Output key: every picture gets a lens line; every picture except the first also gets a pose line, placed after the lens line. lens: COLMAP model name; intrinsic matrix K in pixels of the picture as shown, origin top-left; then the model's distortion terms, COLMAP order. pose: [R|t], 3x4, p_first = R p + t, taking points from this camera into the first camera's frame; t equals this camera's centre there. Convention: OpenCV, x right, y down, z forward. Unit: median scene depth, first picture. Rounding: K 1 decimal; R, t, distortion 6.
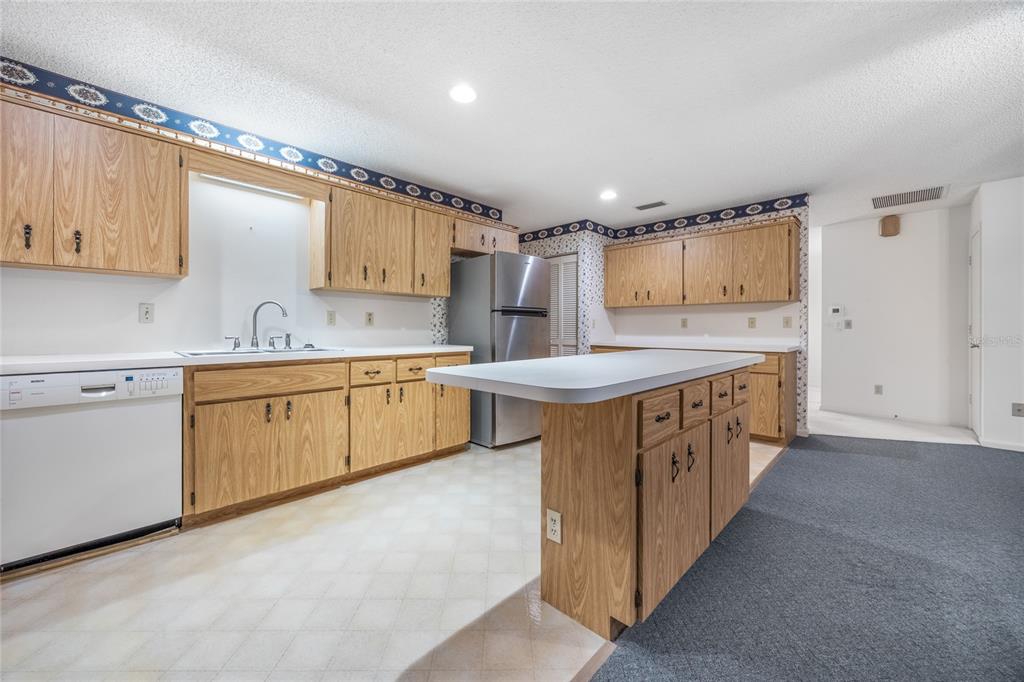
lens RADIAL K [[387.6, 0, 508.6], [0, 387.6, 332.3], [0, 0, 1]] dist [-0.005043, 0.000549]
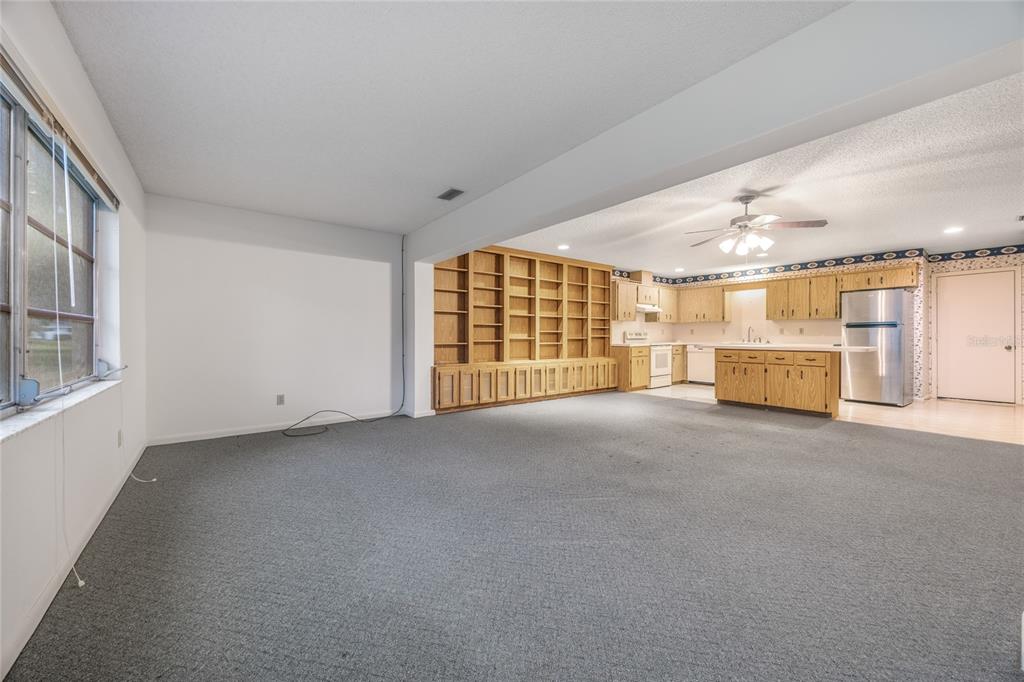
lens RADIAL K [[387.6, 0, 514.7], [0, 387.6, 339.8], [0, 0, 1]] dist [-0.005043, 0.000549]
pose [[-0.139070, 0.006349, -0.990262, 2.253540], [-0.005879, 0.999957, 0.007237, 0.008726], [0.990265, 0.006829, -0.139027, -0.331453]]
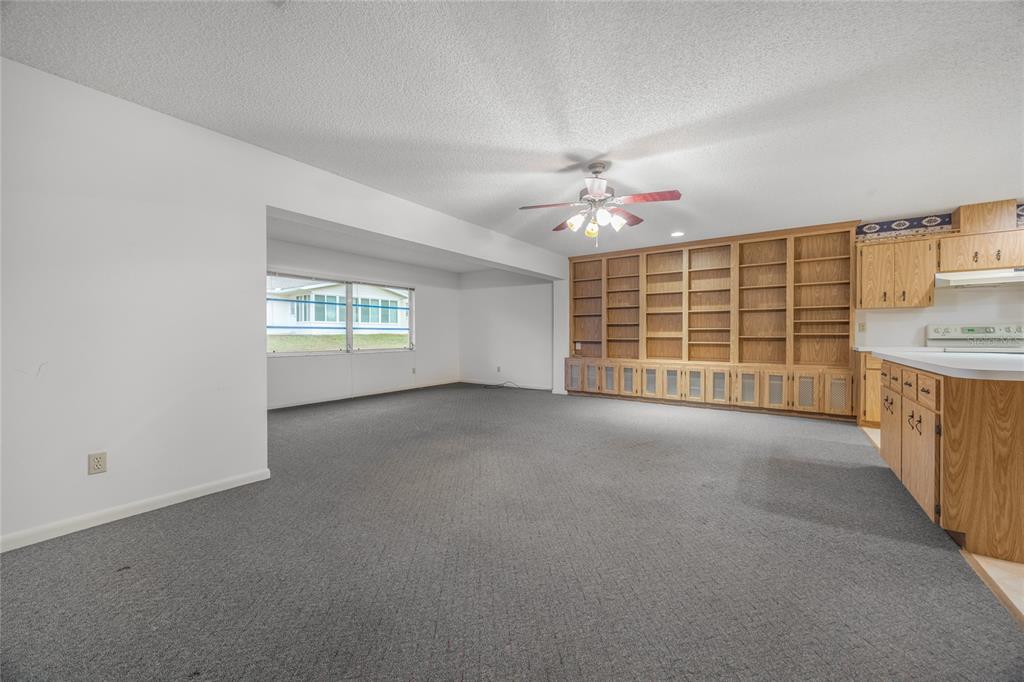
lens RADIAL K [[387.6, 0, 519.5], [0, 387.6, 338.7], [0, 0, 1]] dist [-0.005043, 0.000549]
pose [[-0.984104, 0.002083, -0.177583, 1.271470], [-0.000708, 0.999877, 0.015649, -0.004585], [0.177594, 0.015526, -0.983981, 1.245217]]
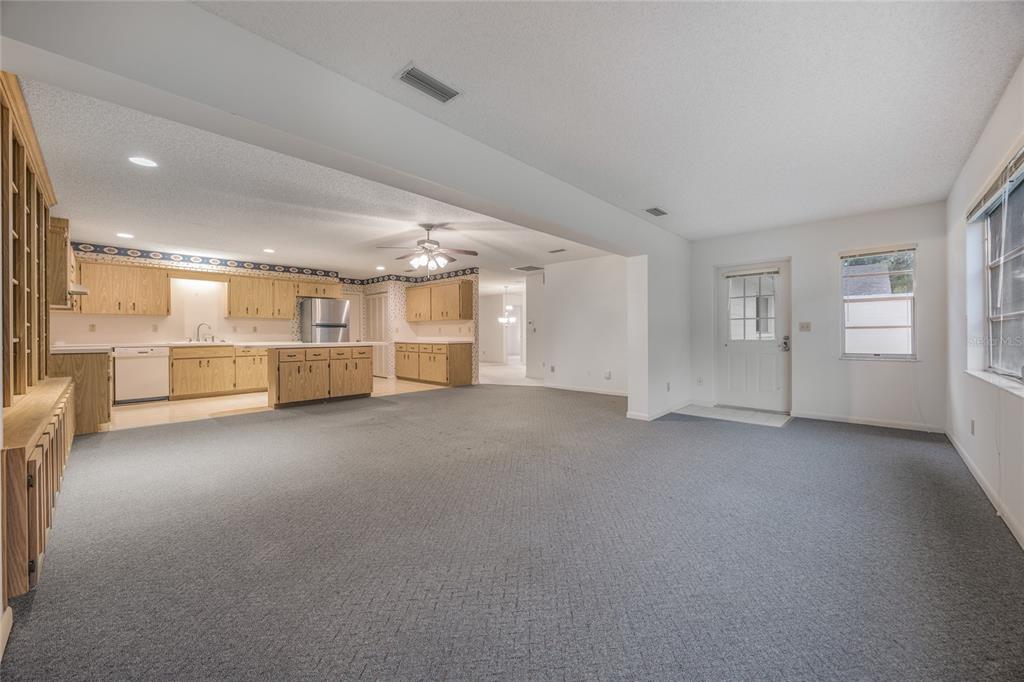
lens RADIAL K [[387.6, 0, 513.6], [0, 387.6, 338.3], [0, 0, 1]] dist [-0.005043, 0.000549]
pose [[0.999737, -0.004807, 0.022425, 1.200165], [0.004685, 0.999974, 0.005488, 0.012561], [-0.022451, -0.005382, 0.999733, -1.399392]]
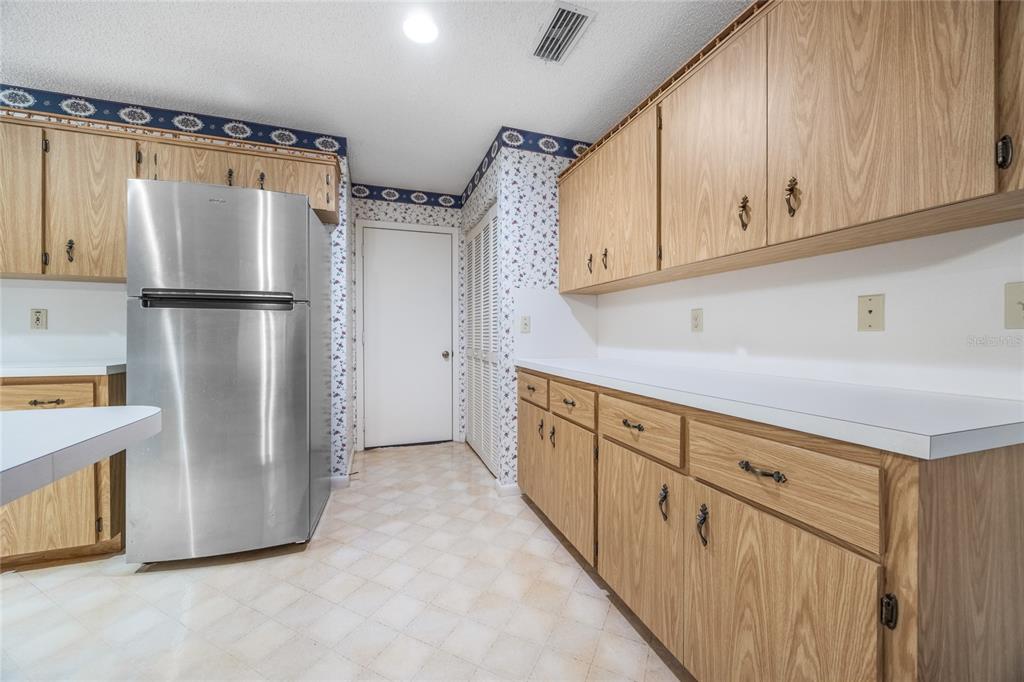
lens RADIAL K [[387.6, 0, 515.4], [0, 387.6, 338.1], [0, 0, 1]] dist [-0.005043, 0.000549]
pose [[0.897886, 0.005004, -0.440200, 0.718422], [-0.005842, 0.999983, -0.000548, -0.006311], [0.440189, 0.003063, 0.897900, 0.857901]]
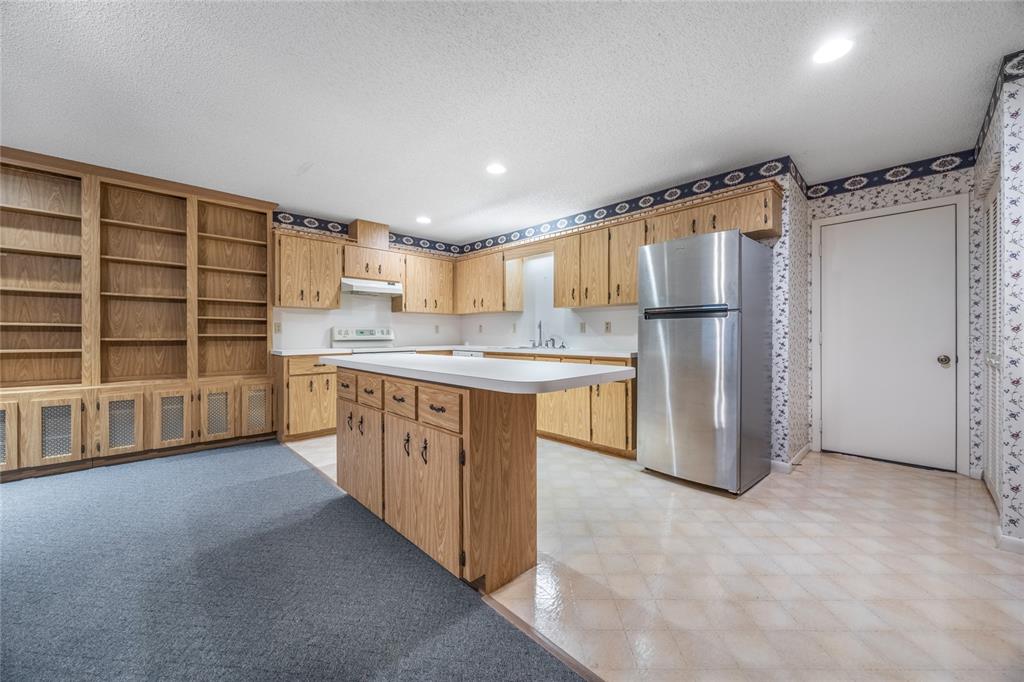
lens RADIAL K [[387.6, 0, 512.3], [0, 387.6, 339.5], [0, 0, 1]] dist [-0.005043, 0.000549]
pose [[-0.029841, 0.007503, -0.999526, 0.974509], [-0.007612, 0.999941, 0.007733, -0.003035], [0.999526, 0.007839, -0.029782, 0.818293]]
